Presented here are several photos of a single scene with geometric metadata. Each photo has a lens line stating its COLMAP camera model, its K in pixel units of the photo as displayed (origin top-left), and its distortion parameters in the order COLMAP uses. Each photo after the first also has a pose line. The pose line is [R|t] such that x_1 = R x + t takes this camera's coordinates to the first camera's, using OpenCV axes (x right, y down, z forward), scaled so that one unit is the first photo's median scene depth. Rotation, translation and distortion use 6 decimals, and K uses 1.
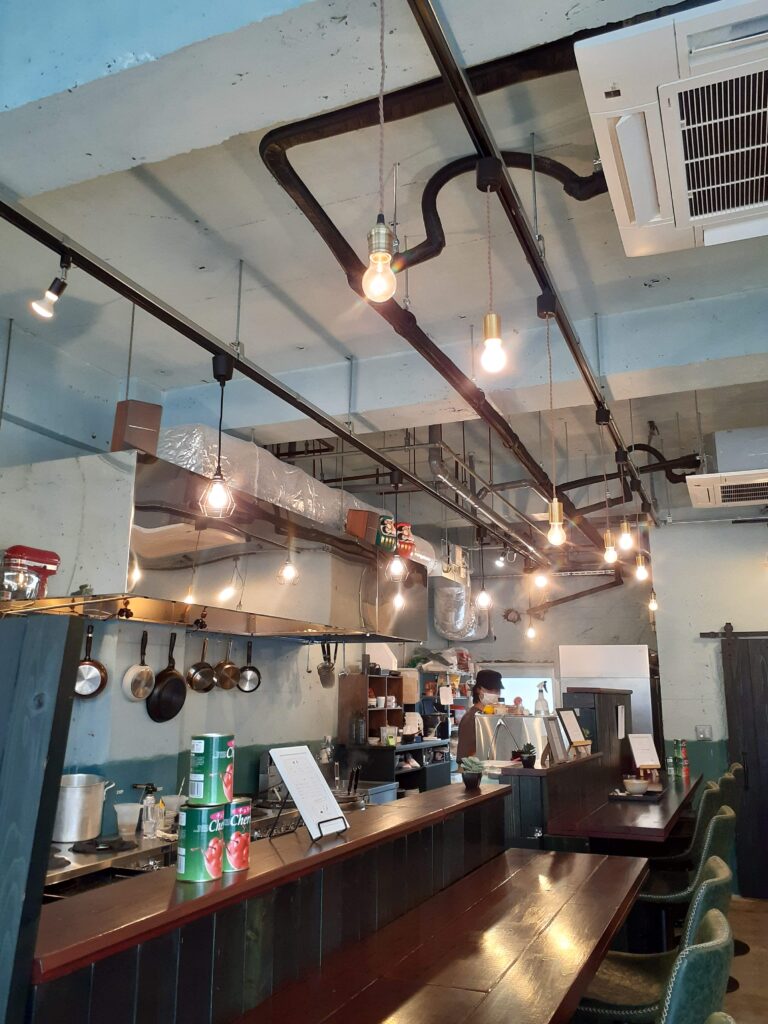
lens RADIAL K [[819.4, 0, 373.2], [0, 819.4, 508.2], [0, 0, 1]] dist [0.096844, -0.162336]
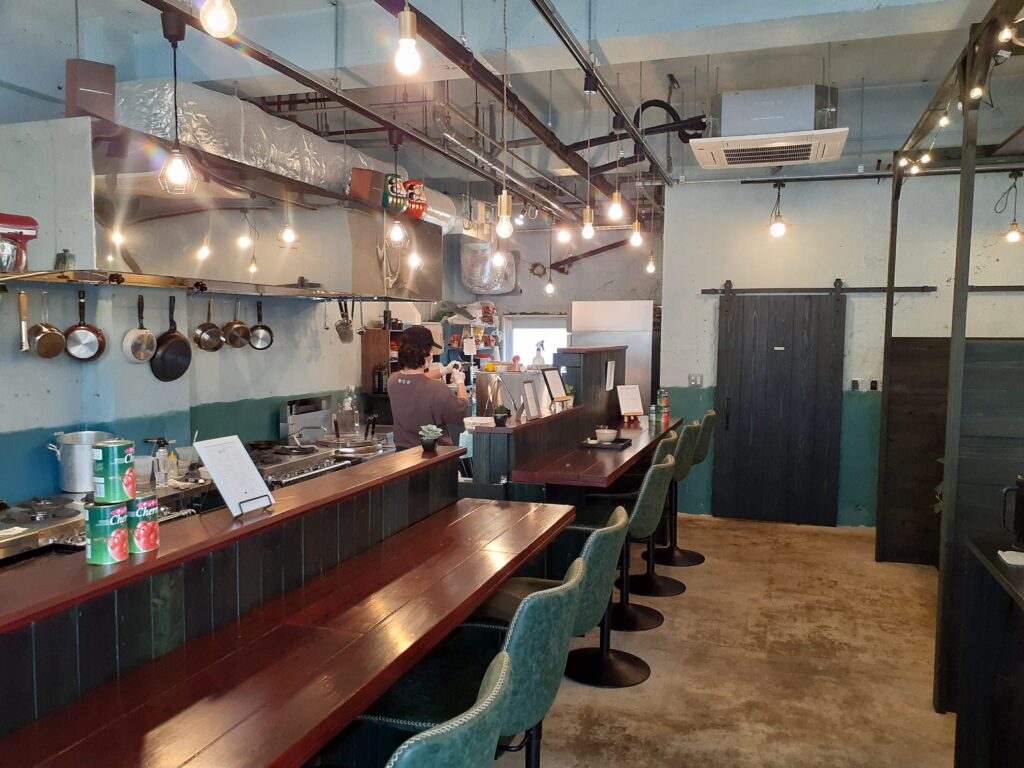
lens RADIAL K [[819.4, 0, 507.9], [0, 819.4, 395.3], [0, 0, 1]] dist [0.096844, -0.162336]
pose [[0.995996, -0.007778, 0.089060, 0.074869], [-0.019056, 0.954842, 0.296501, -0.041287], [-0.087345, -0.297011, 0.950871, -0.030905]]
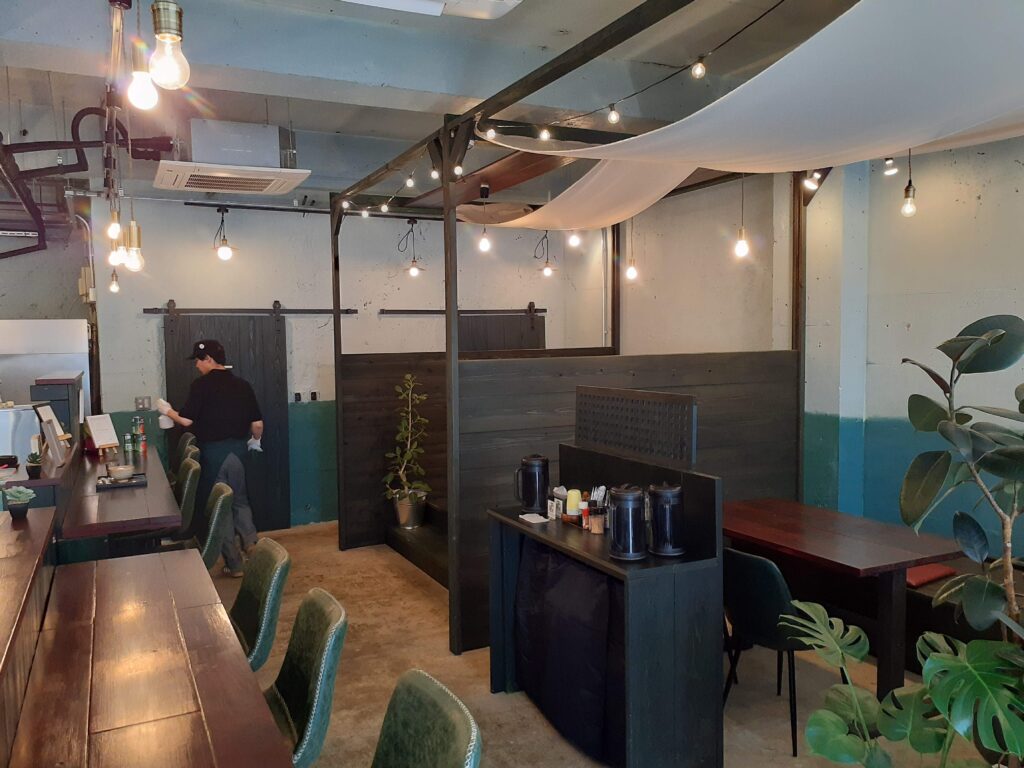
lens RADIAL K [[819.4, 0, 507.9], [0, 819.4, 395.3], [0, 0, 1]] dist [0.096844, -0.162336]
pose [[0.650164, -0.072016, 0.756374, -0.133533], [-0.147800, 0.964493, 0.218878, -0.051956], [-0.745280, -0.254099, 0.616435, 0.018867]]
